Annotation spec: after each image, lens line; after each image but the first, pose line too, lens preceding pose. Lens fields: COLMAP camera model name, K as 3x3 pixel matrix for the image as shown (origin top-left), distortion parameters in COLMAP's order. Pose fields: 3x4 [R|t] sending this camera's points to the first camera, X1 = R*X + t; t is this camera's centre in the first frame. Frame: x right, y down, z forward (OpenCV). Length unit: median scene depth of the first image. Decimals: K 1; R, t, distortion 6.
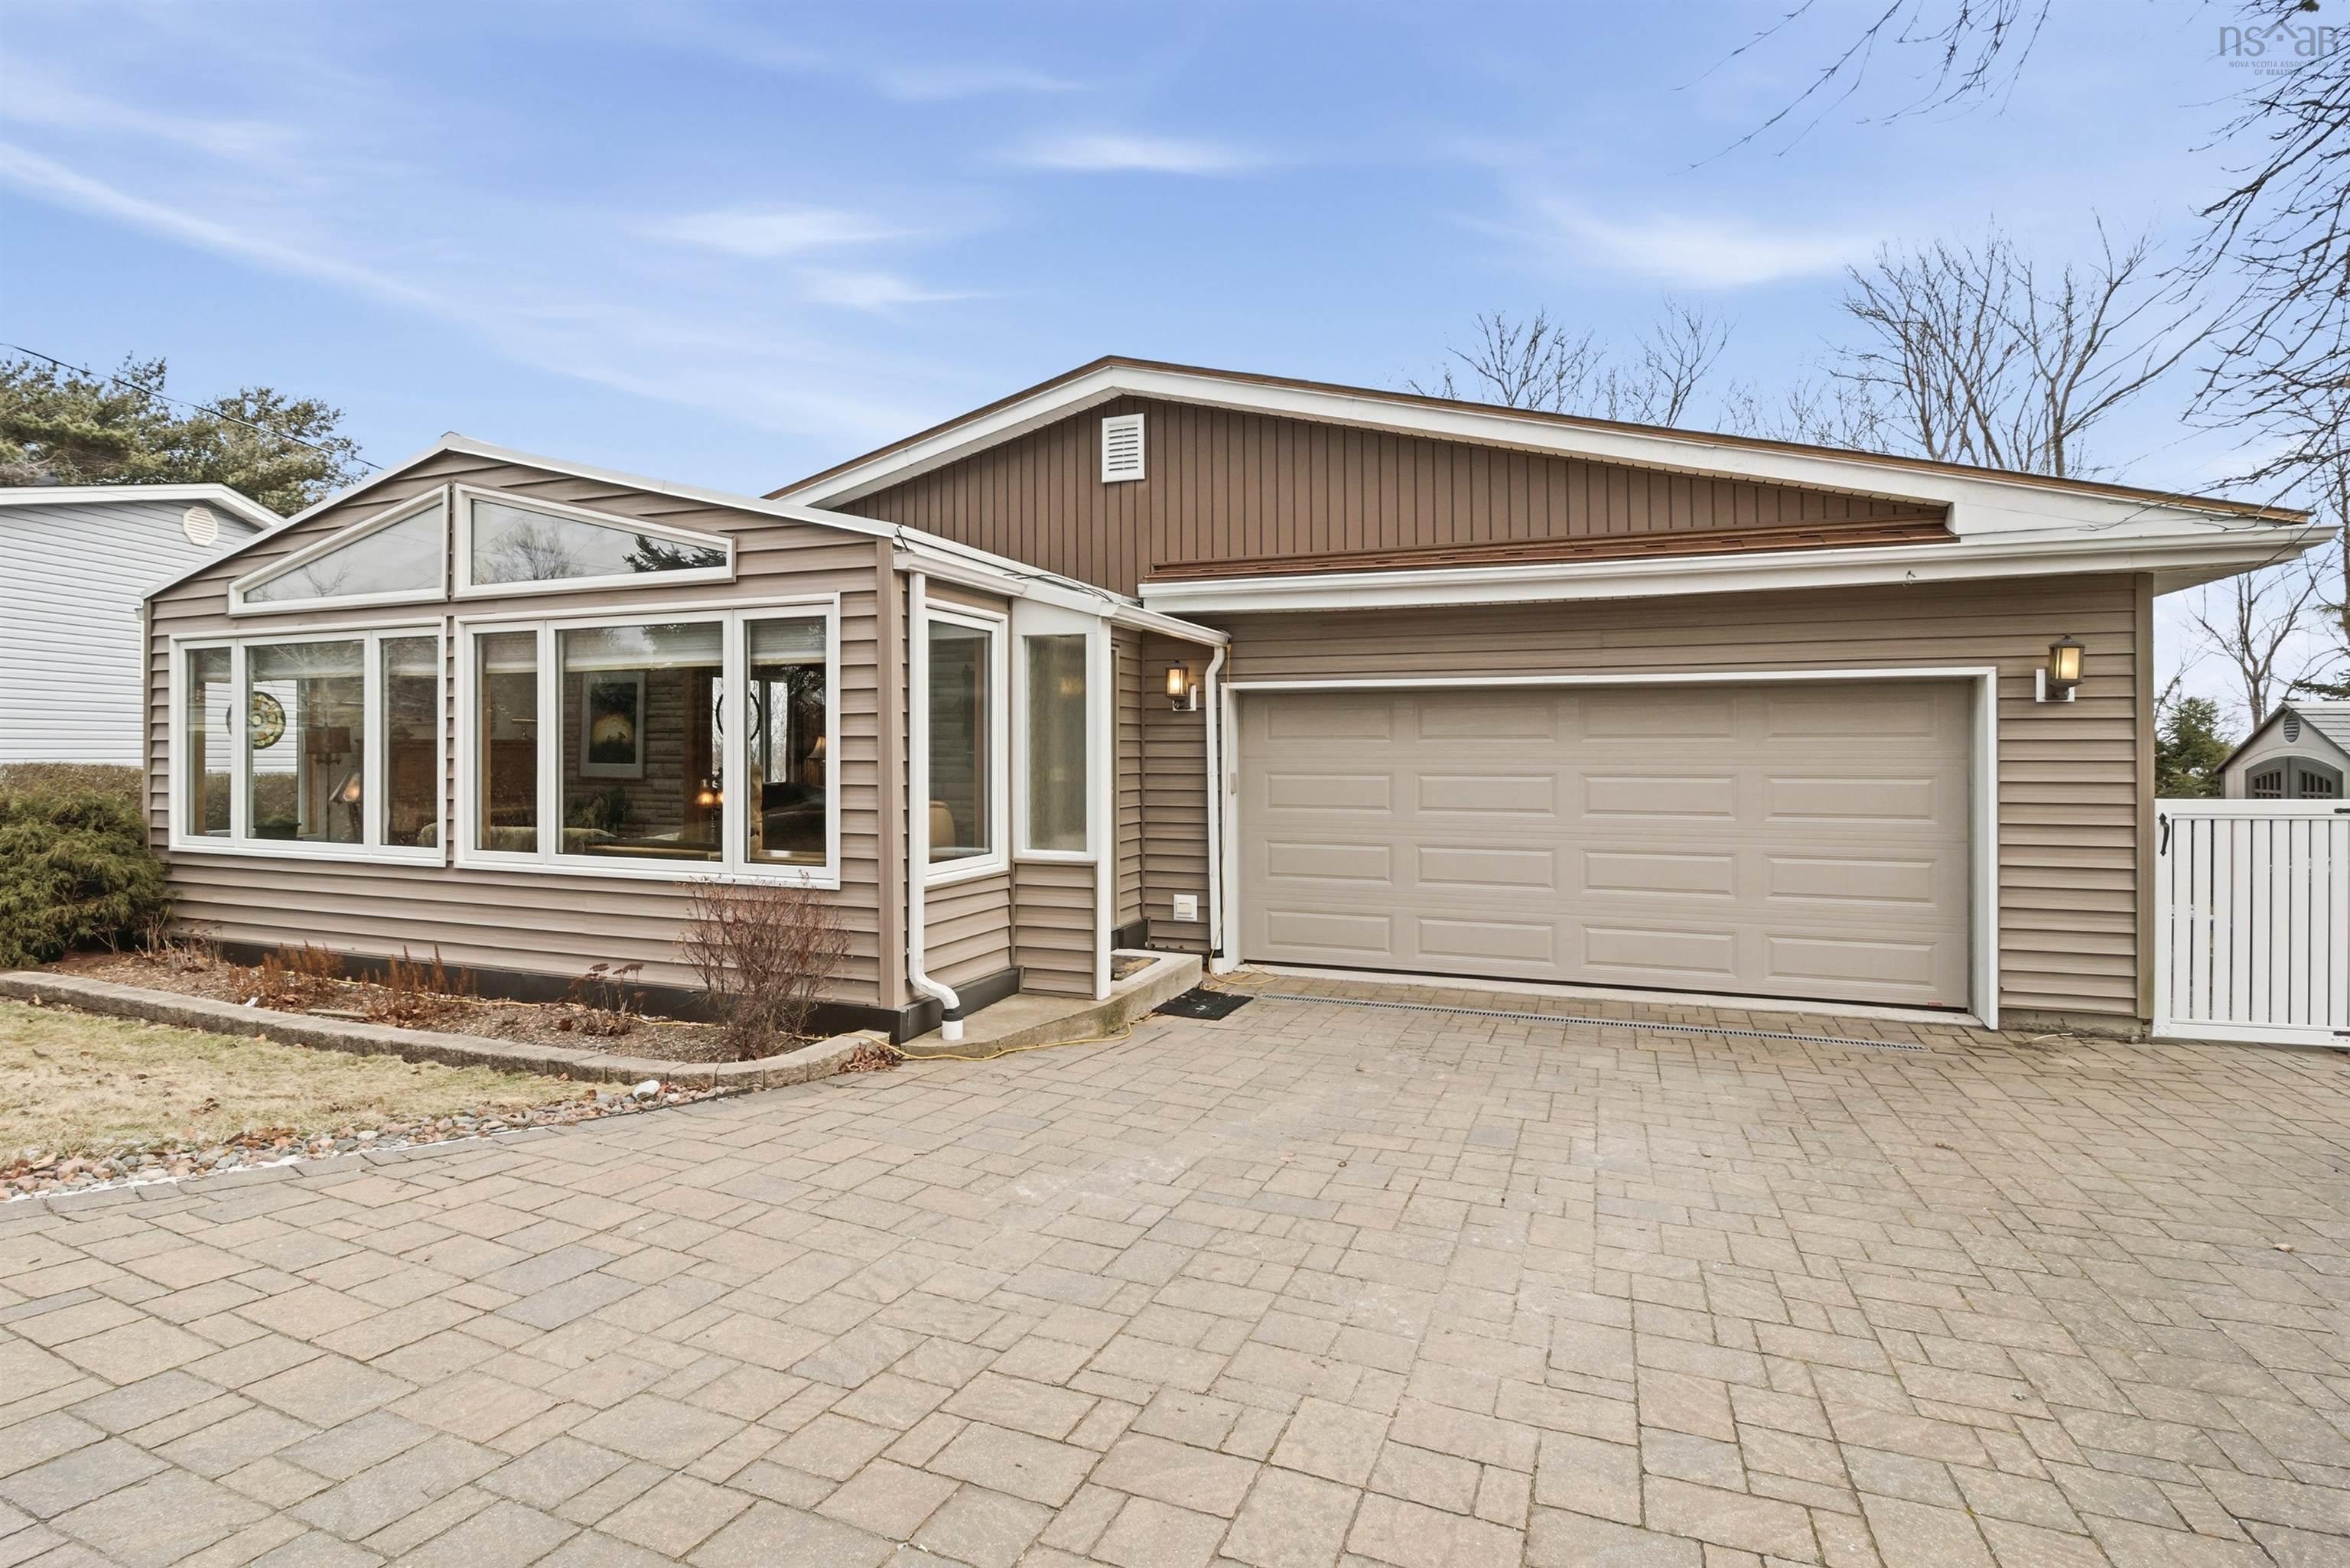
lens RADIAL K [[947.9, 0, 1184.2], [0, 947.9, 772.0], [0, 0, 1]] dist [-0.000160, -0.000070]
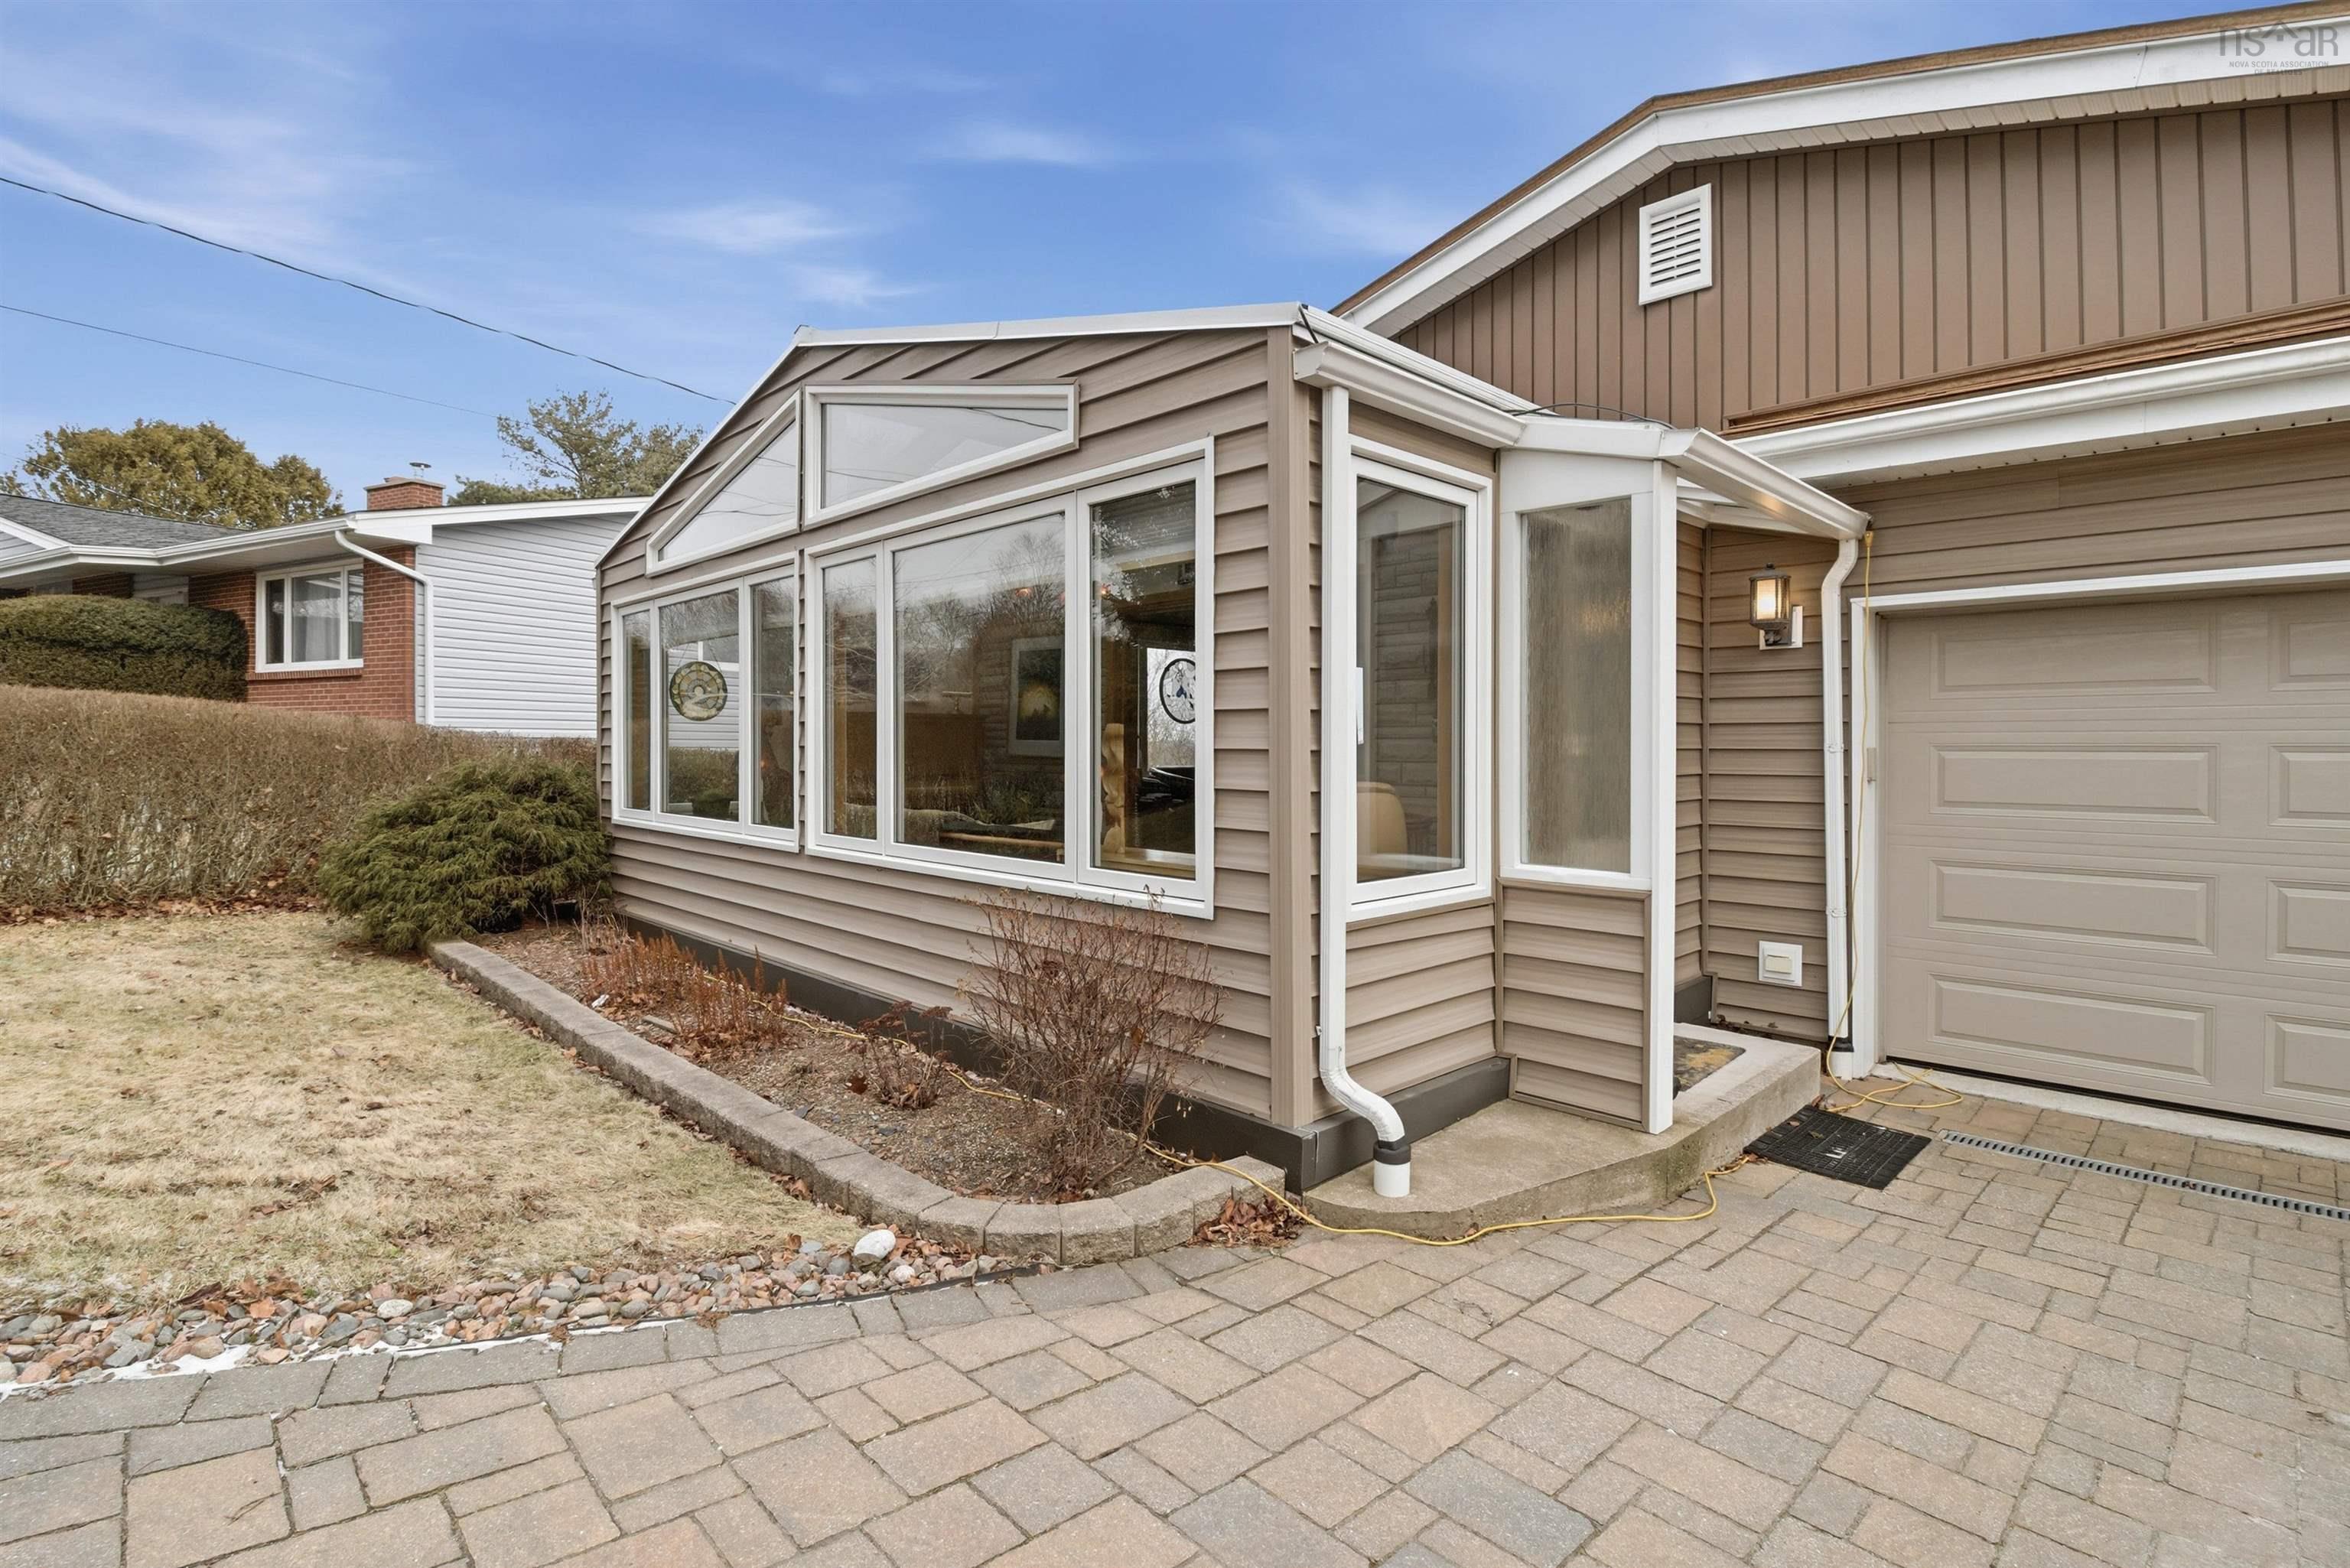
lens RADIAL K [[1112.3, 0, 1176.4], [0, 1112.3, 753.2], [0, 0, 1]] dist [0.022786, -0.032919]
pose [[0.896728, 0.002245, -0.442577, -0.051441], [-0.004428, 0.999983, -0.003900, 0.015358], [0.442560, 0.005457, 0.896722, 0.273435]]
